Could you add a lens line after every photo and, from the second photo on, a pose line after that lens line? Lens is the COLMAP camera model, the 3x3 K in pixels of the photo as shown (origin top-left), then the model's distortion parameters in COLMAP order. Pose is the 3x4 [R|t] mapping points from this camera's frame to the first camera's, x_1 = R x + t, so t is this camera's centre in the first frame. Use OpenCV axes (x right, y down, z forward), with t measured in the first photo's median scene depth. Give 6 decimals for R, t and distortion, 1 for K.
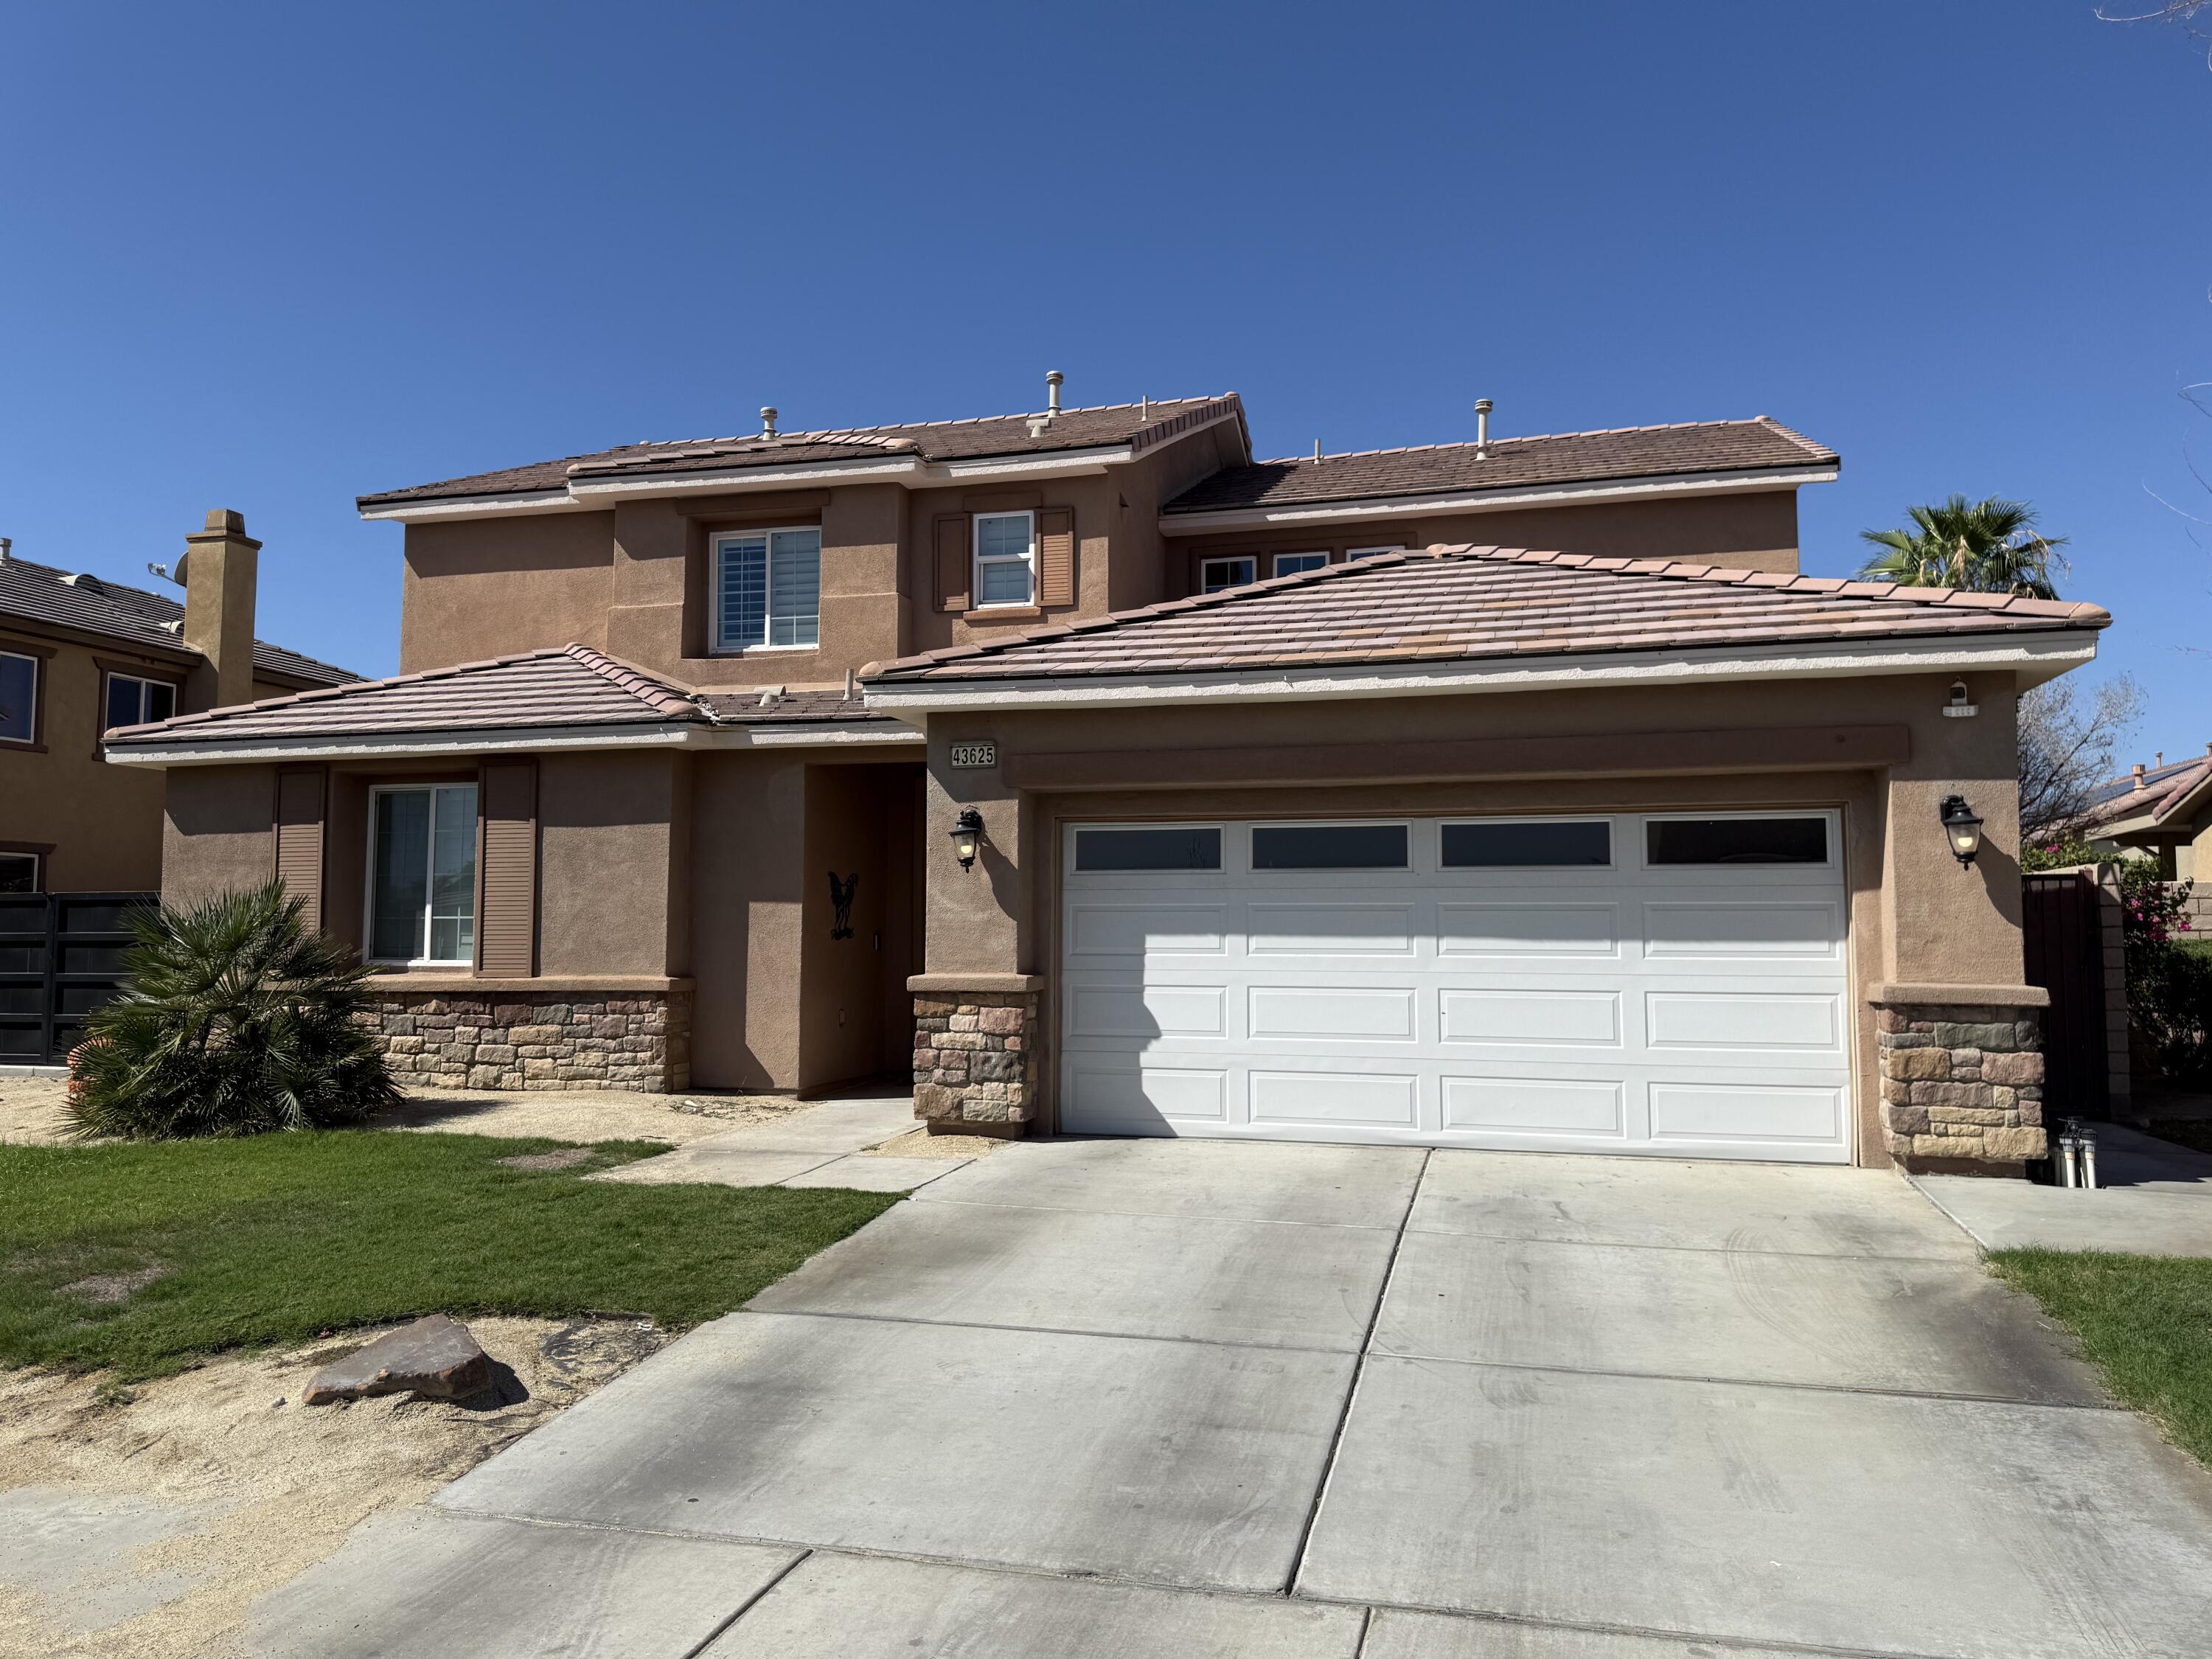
lens RADIAL K [[1546.8, 0, 1106.0], [0, 1546.8, 829.5], [0, 0, 1]] dist [0.131630, -0.227715]
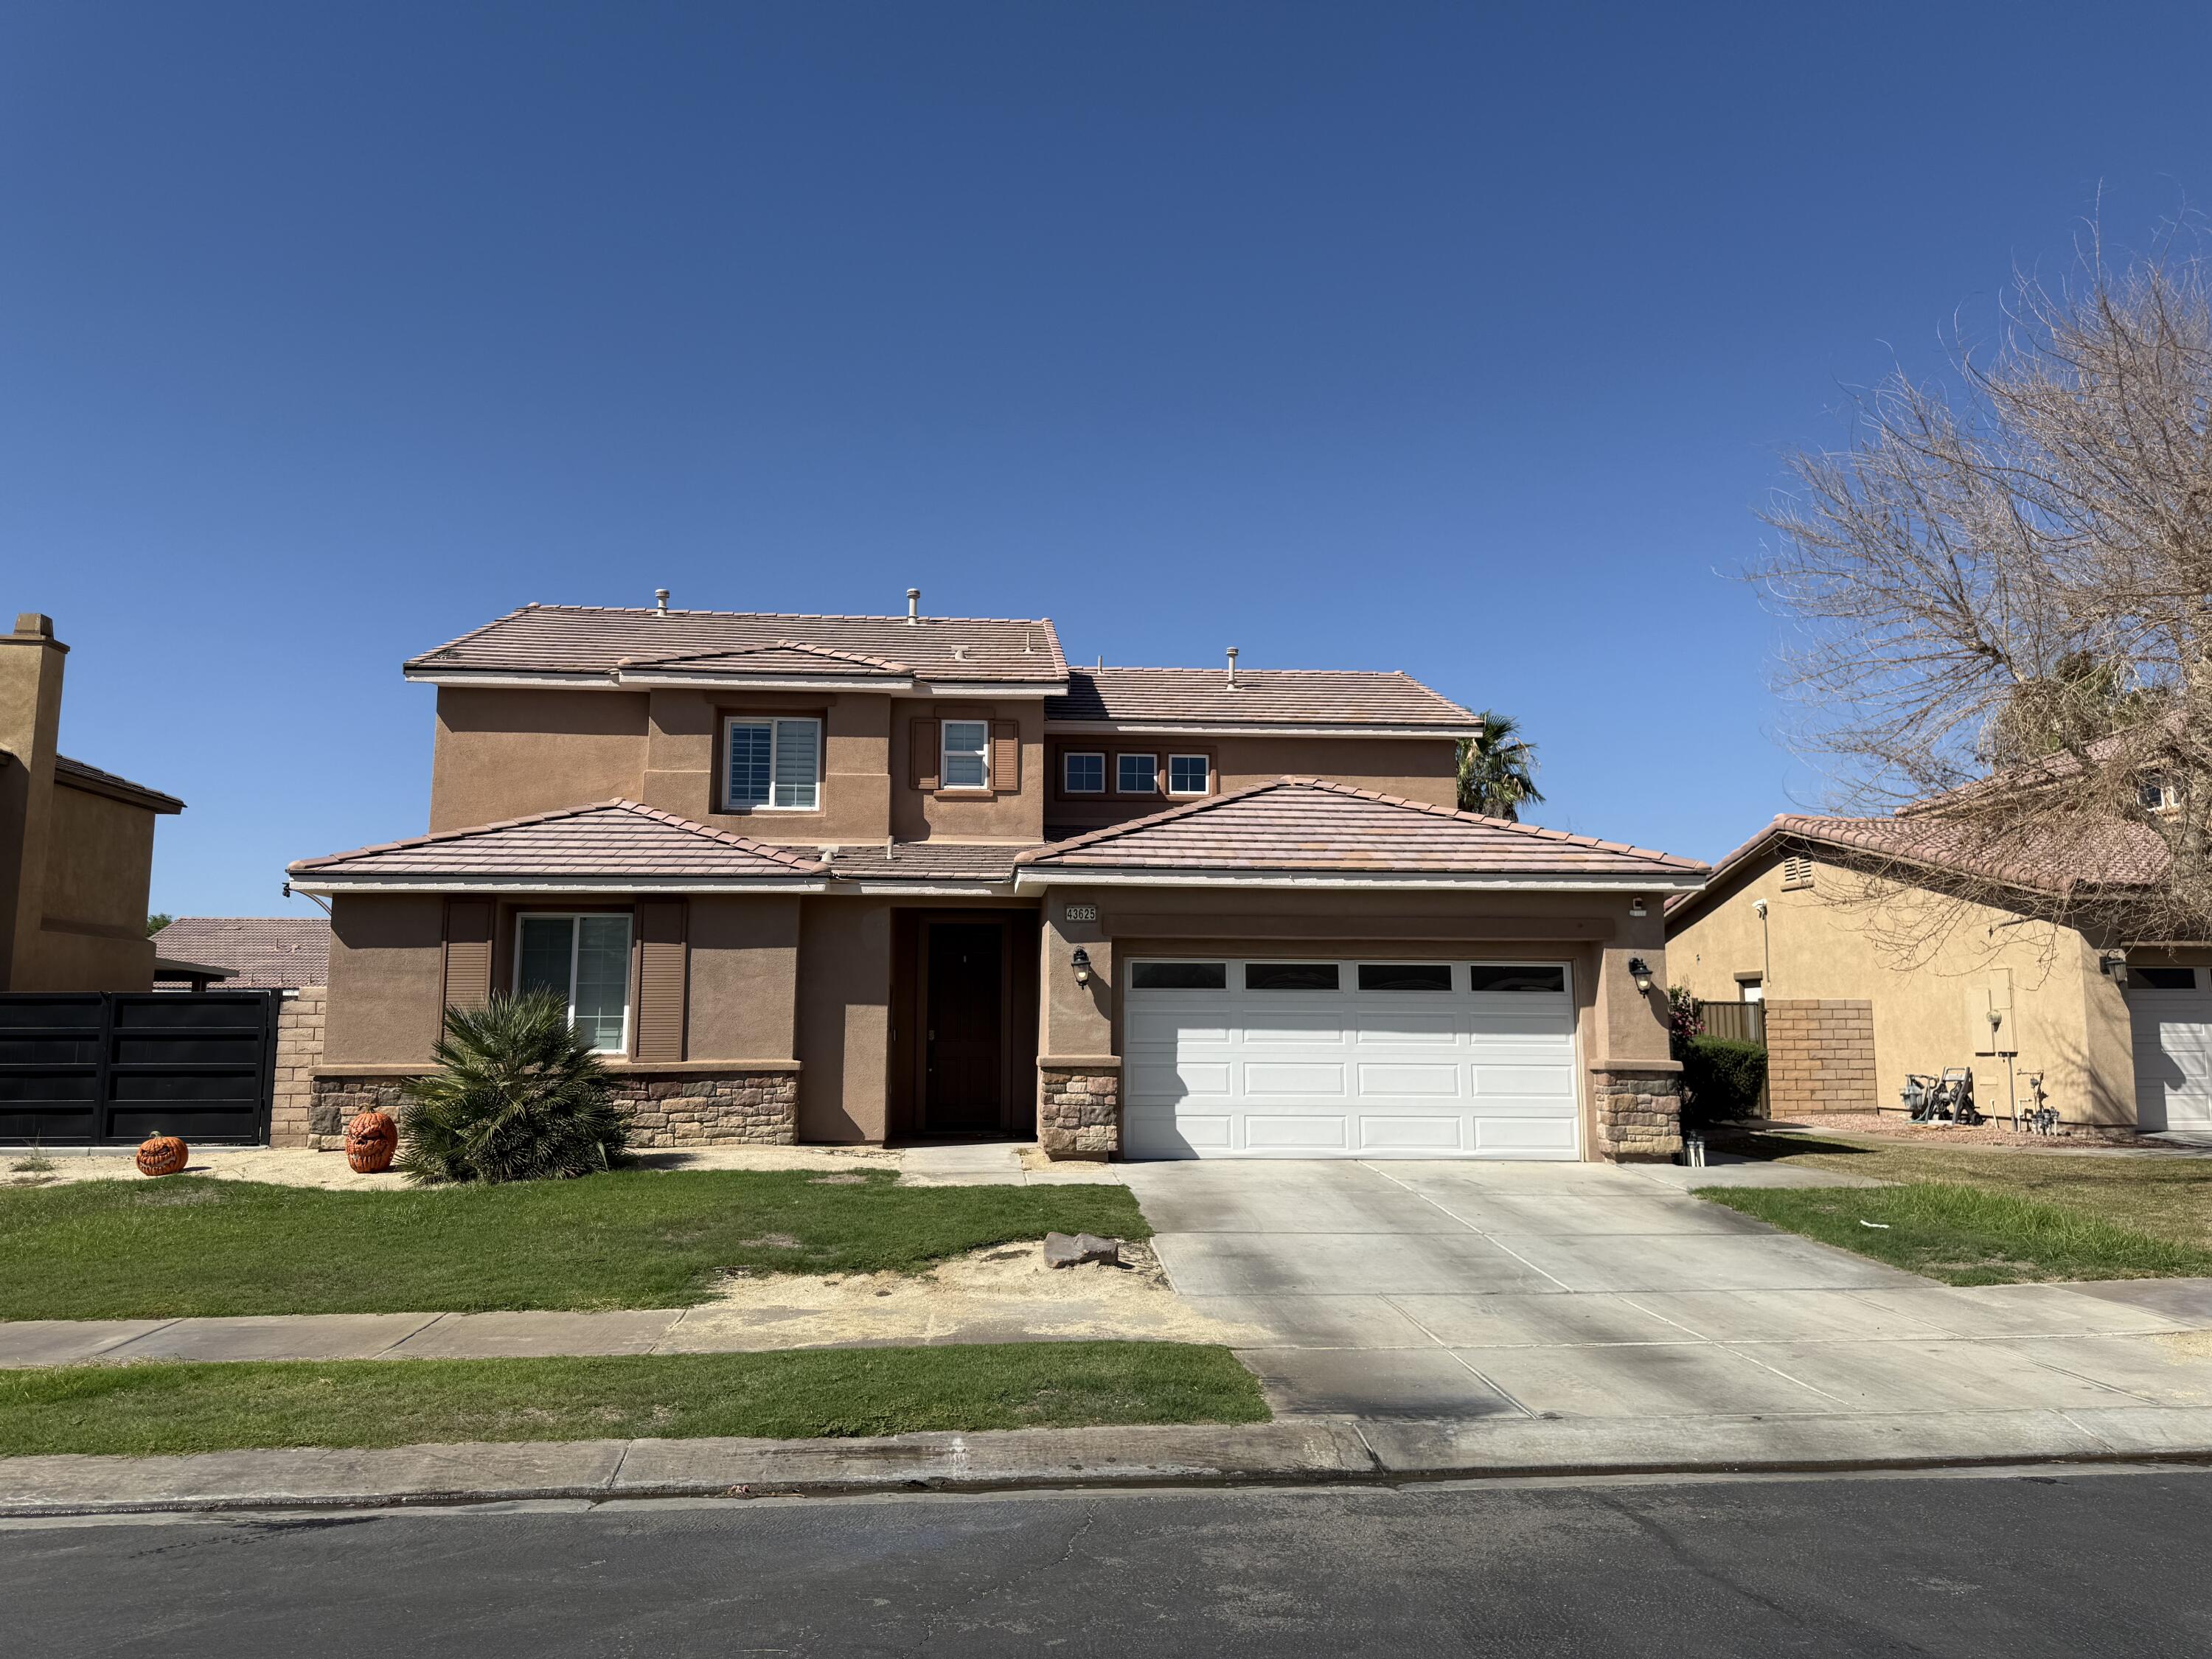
lens RADIAL K [[1543.9, 0, 1090.1], [0, 1543.9, 828.2], [0, 0, 1]] dist [0.147394, -0.267398]
pose [[0.944233, 0.044168, 0.326302, -0.486684], [-0.024333, 0.997613, -0.064623, -0.027450], [-0.328377, 0.053080, 0.943054, -0.389448]]
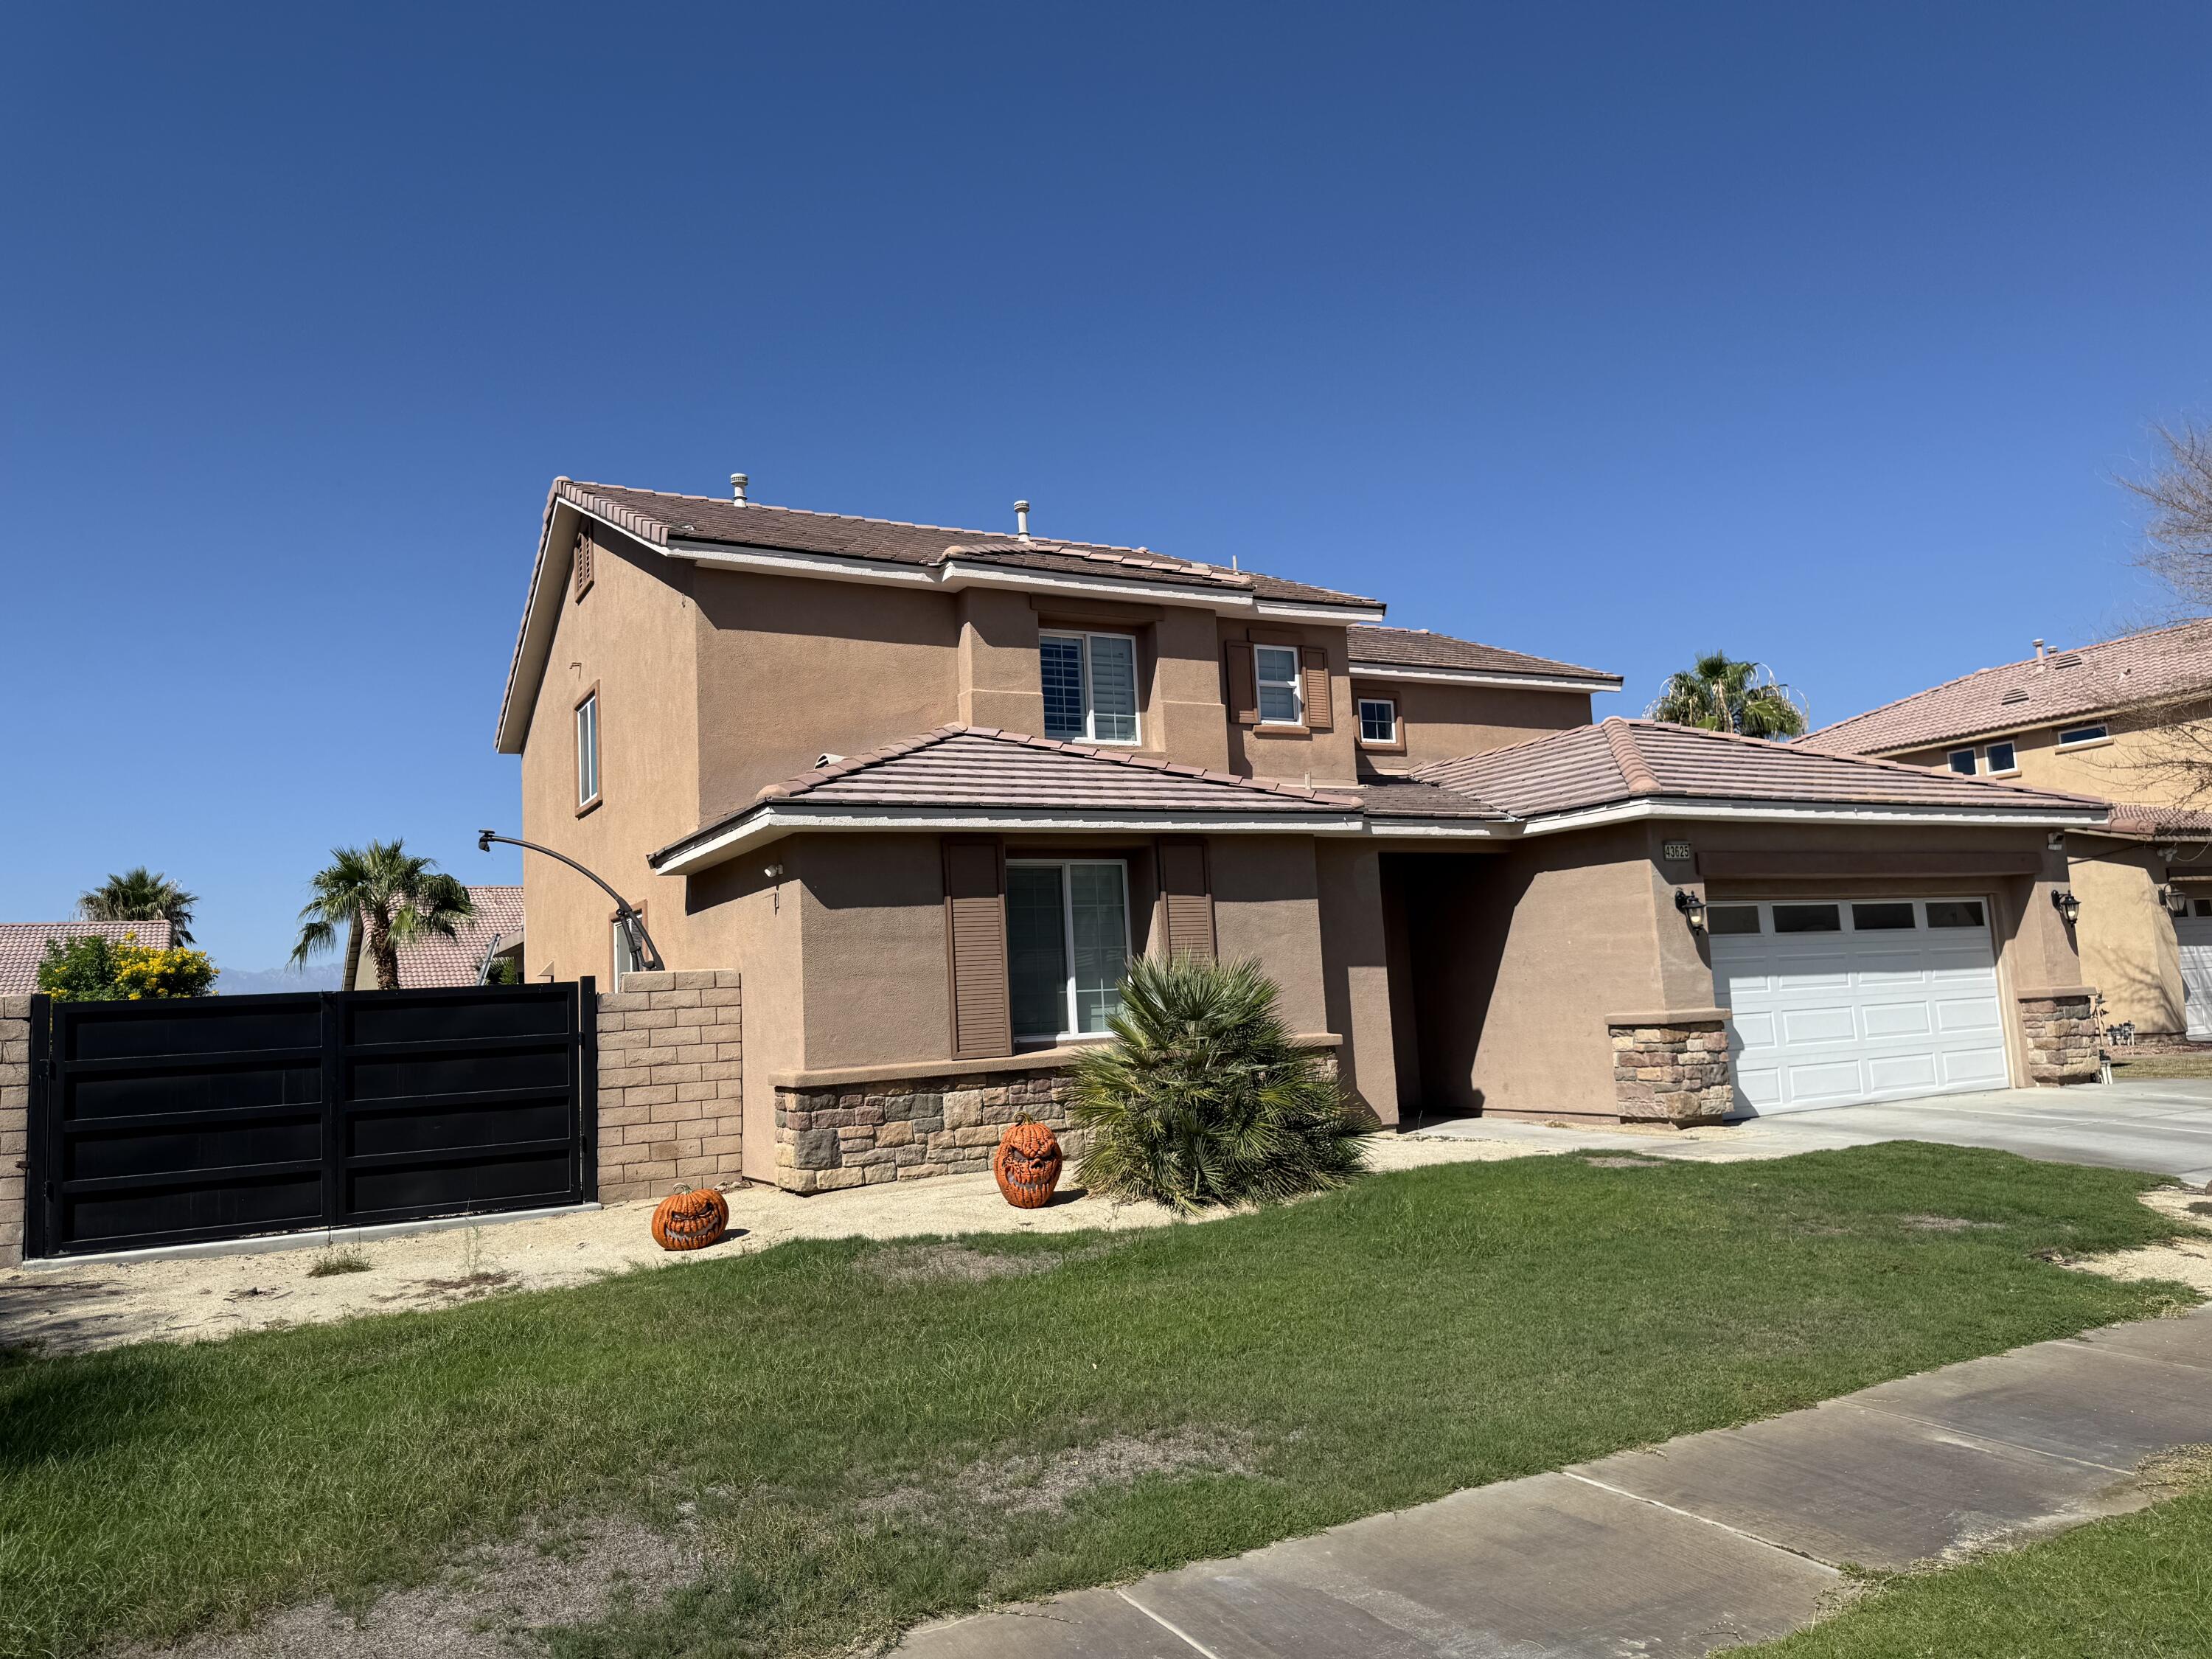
lens RADIAL K [[1546.8, 0, 1106.0], [0, 1546.8, 829.5], [0, 0, 1]] dist [0.131630, -0.227715]
pose [[0.726821, 0.041685, 0.685561, -1.176563], [0.005069, 0.997804, -0.066044, 0.018927], [-0.686809, 0.051477, 0.725013, 0.276426]]
